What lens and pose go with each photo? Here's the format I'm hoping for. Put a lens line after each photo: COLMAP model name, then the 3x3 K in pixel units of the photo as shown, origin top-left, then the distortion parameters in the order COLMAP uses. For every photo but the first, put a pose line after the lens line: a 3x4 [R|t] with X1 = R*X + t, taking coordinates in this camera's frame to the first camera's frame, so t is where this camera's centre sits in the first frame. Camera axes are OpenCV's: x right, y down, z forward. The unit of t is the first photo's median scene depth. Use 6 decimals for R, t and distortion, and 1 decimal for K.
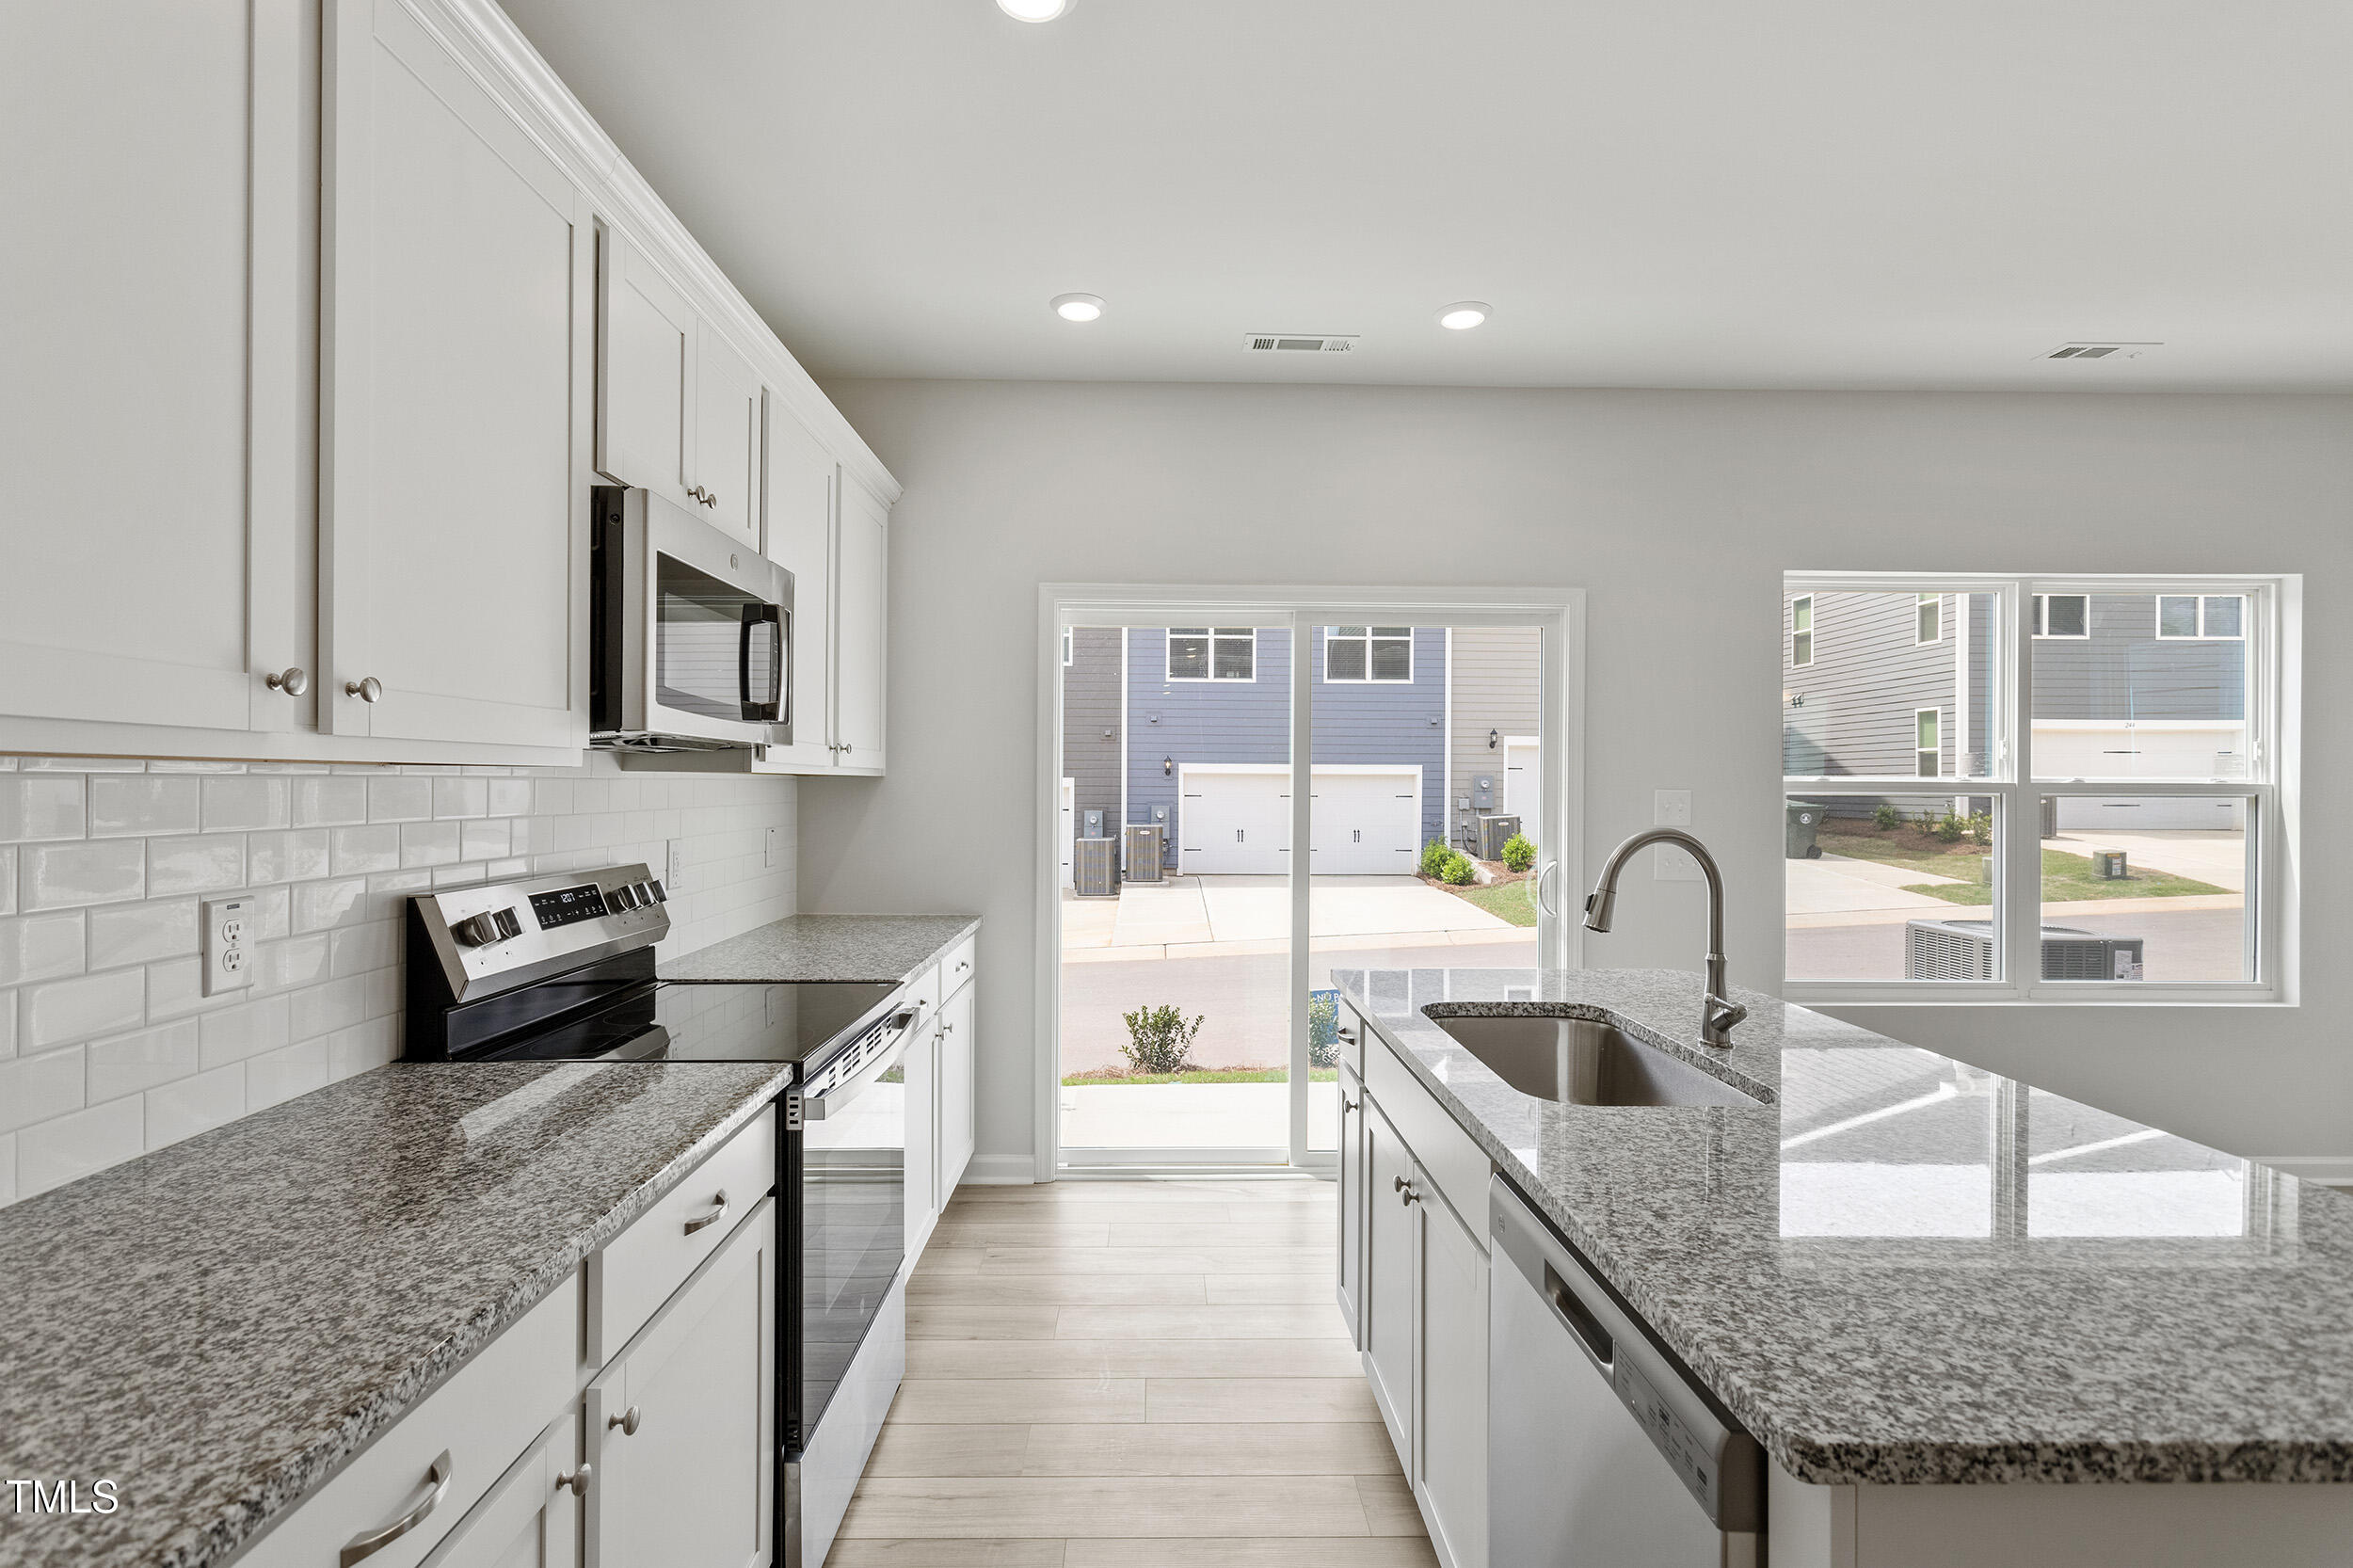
lens RADIAL K [[1119.8, 0, 1177.0], [0, 1119.8, 785.6], [0, 0, 1]] dist [-0.001810, -0.000048]
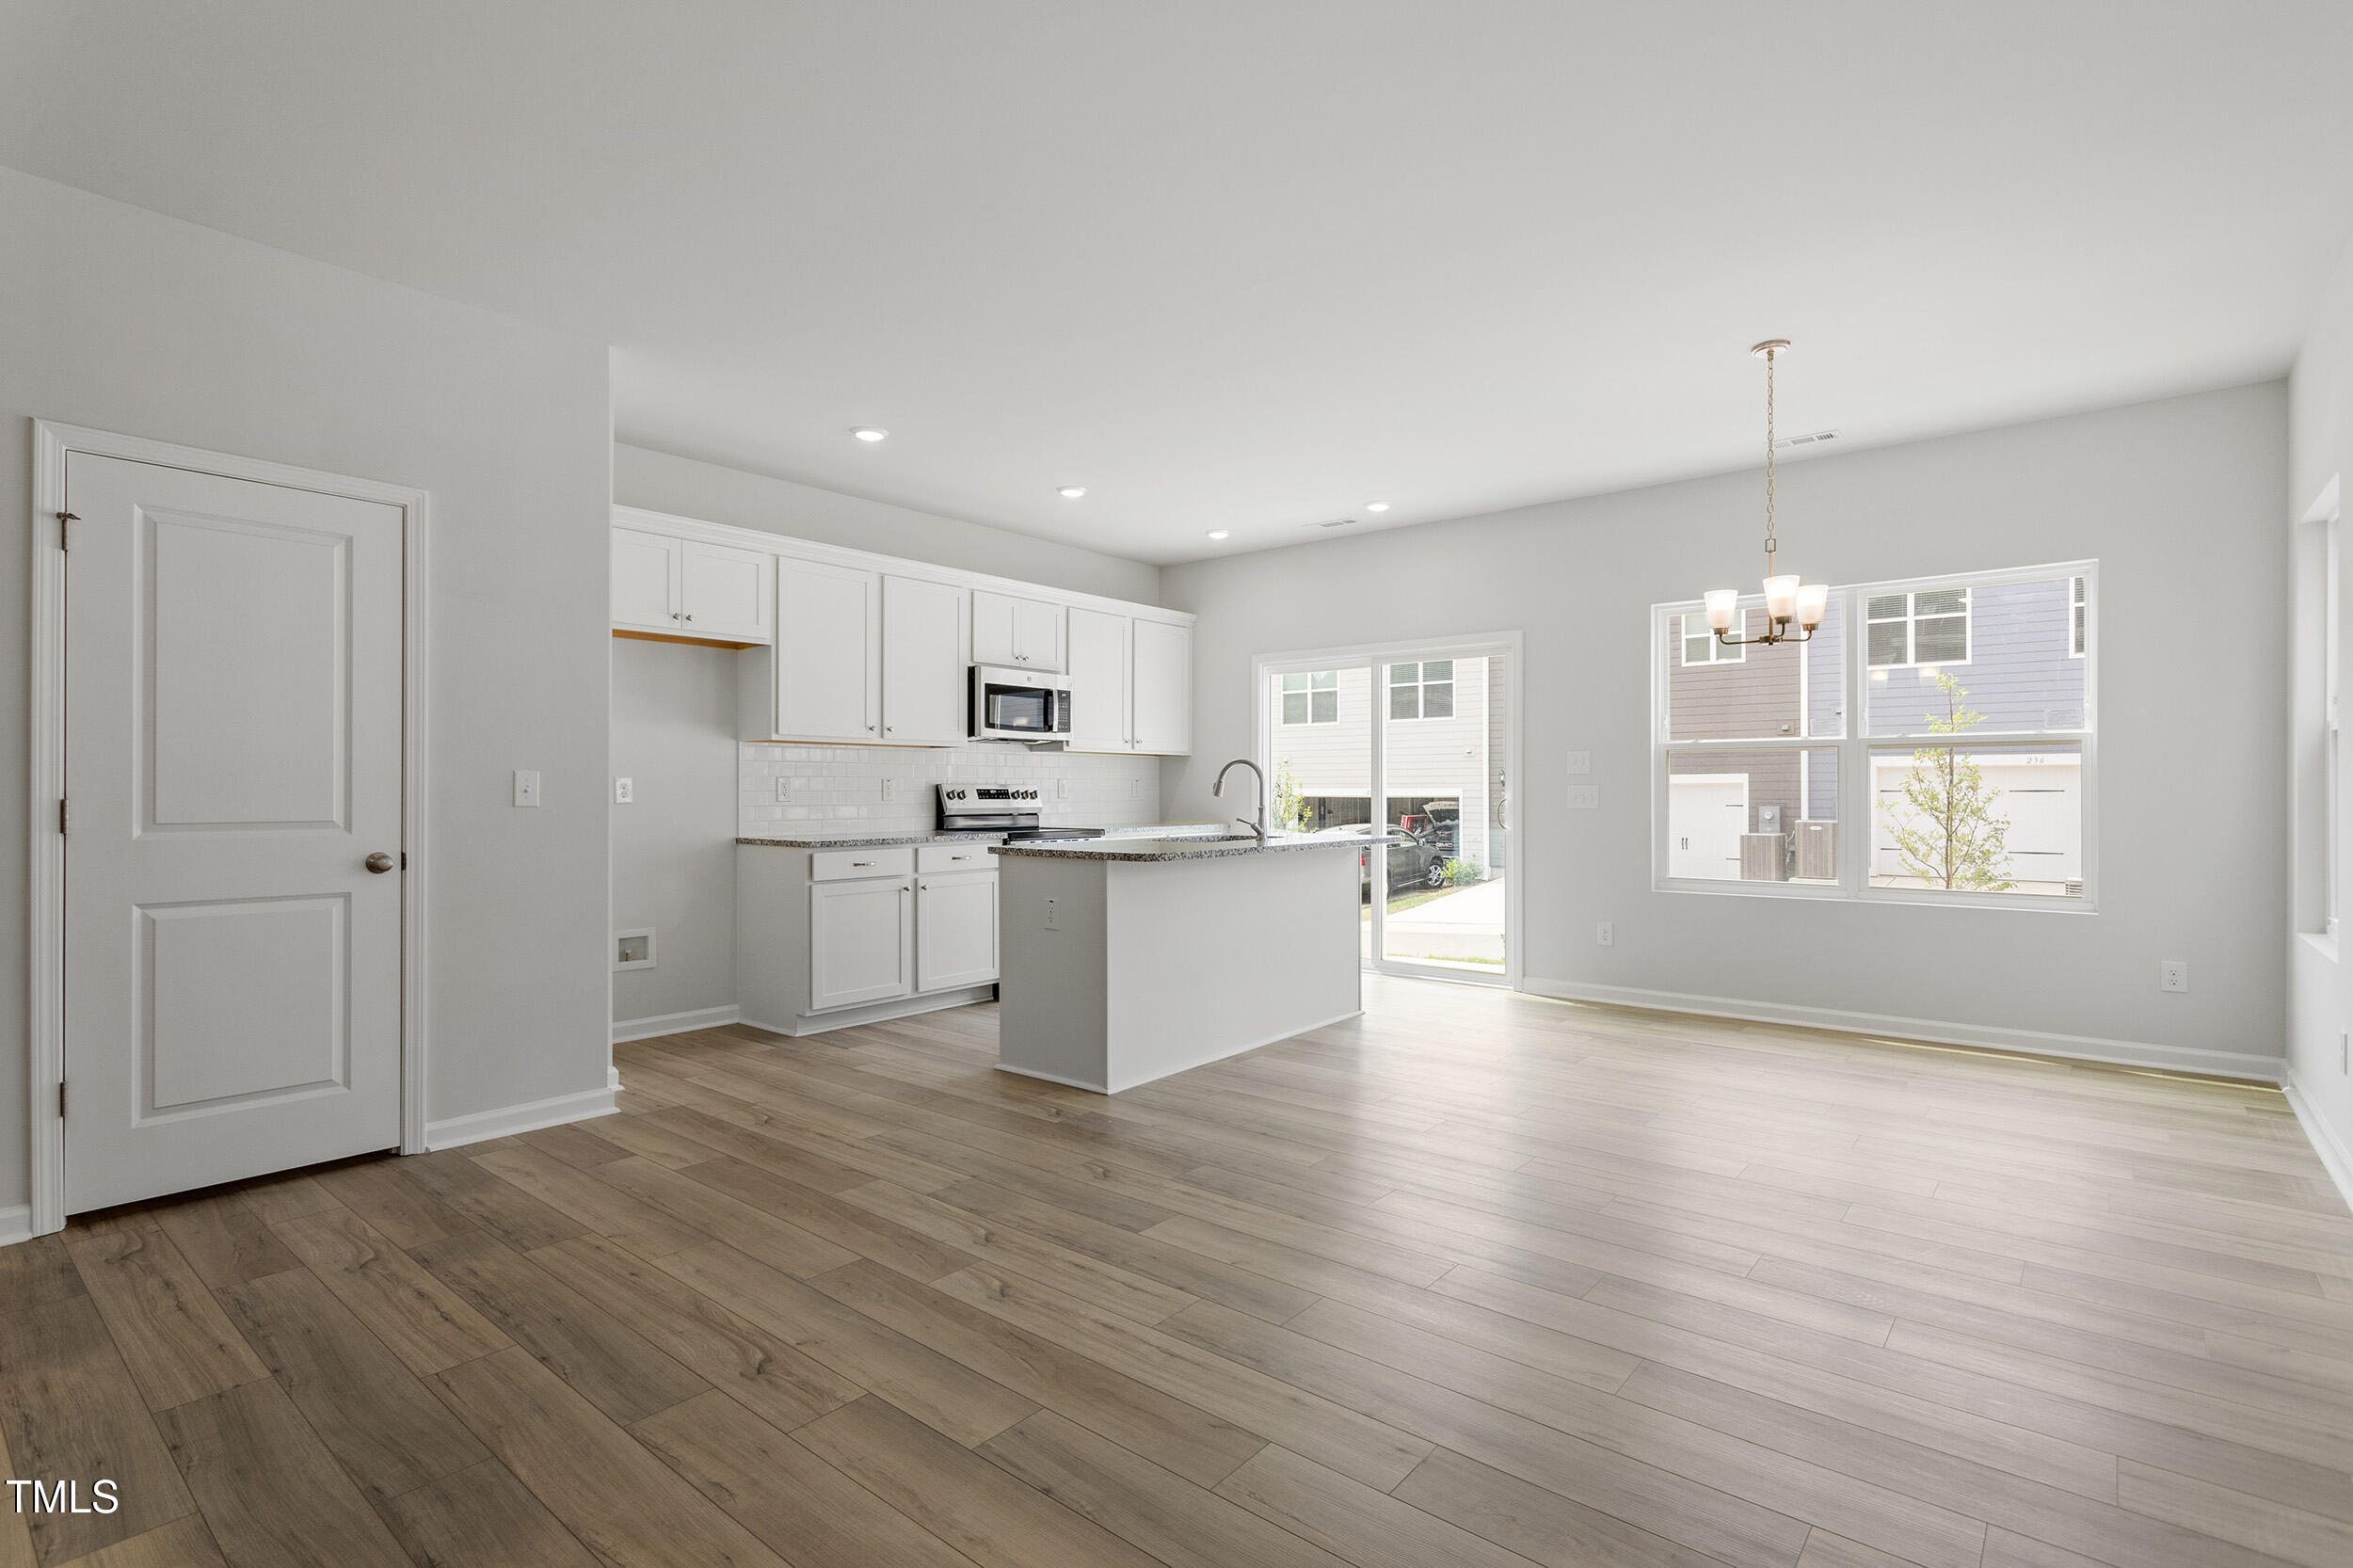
lens RADIAL K [[1119.8, 0, 1170.9], [0, 1119.8, 787.0], [0, 0, 1]] dist [-0.001810, -0.000048]
pose [[0.758111, -0.007522, -0.652082, 1.253285], [0.003782, 0.999967, -0.007137, 0.076454], [0.652114, 0.002944, 0.758115, -0.693632]]
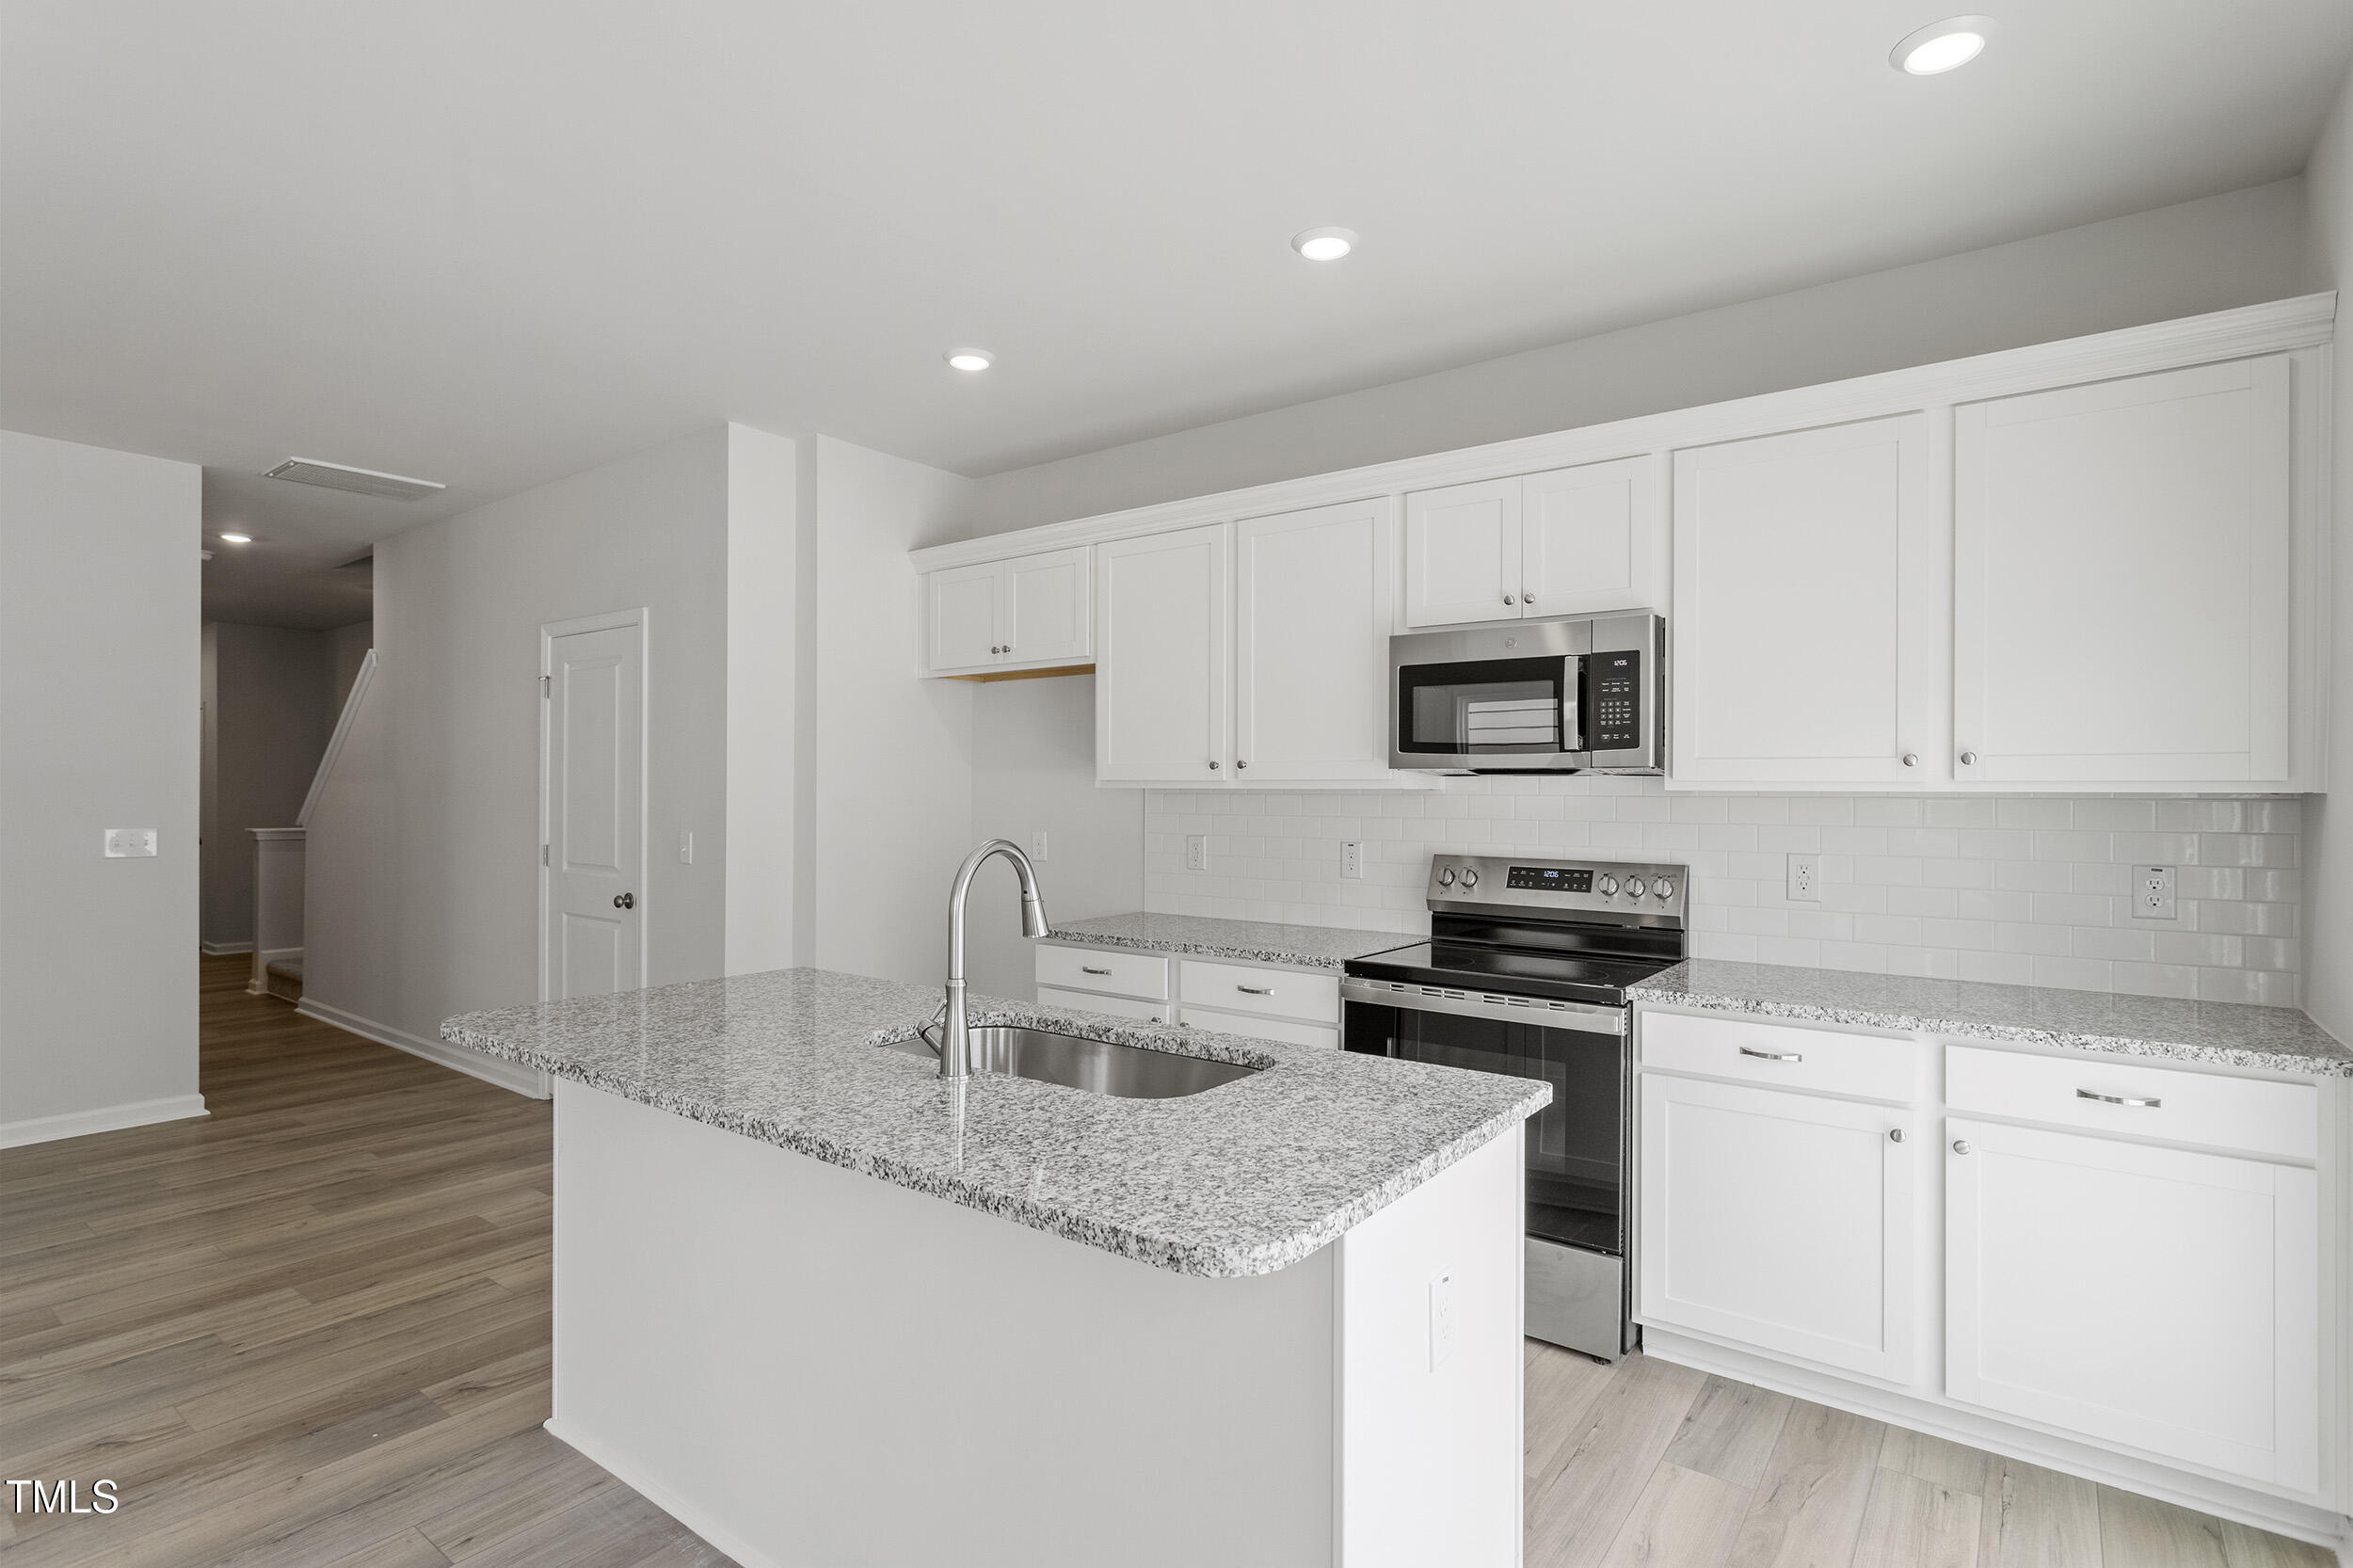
lens RADIAL K [[1142.4, 0, 1179.9], [0, 1142.4, 787.1], [0, 0, 1]] dist [-0.011243, 0.000364]
pose [[-0.612770, -0.009989, -0.790198, 0.683277], [-0.006876, 0.999950, -0.007309, -0.000403], [0.790232, 0.000955, -0.612808, 1.066445]]
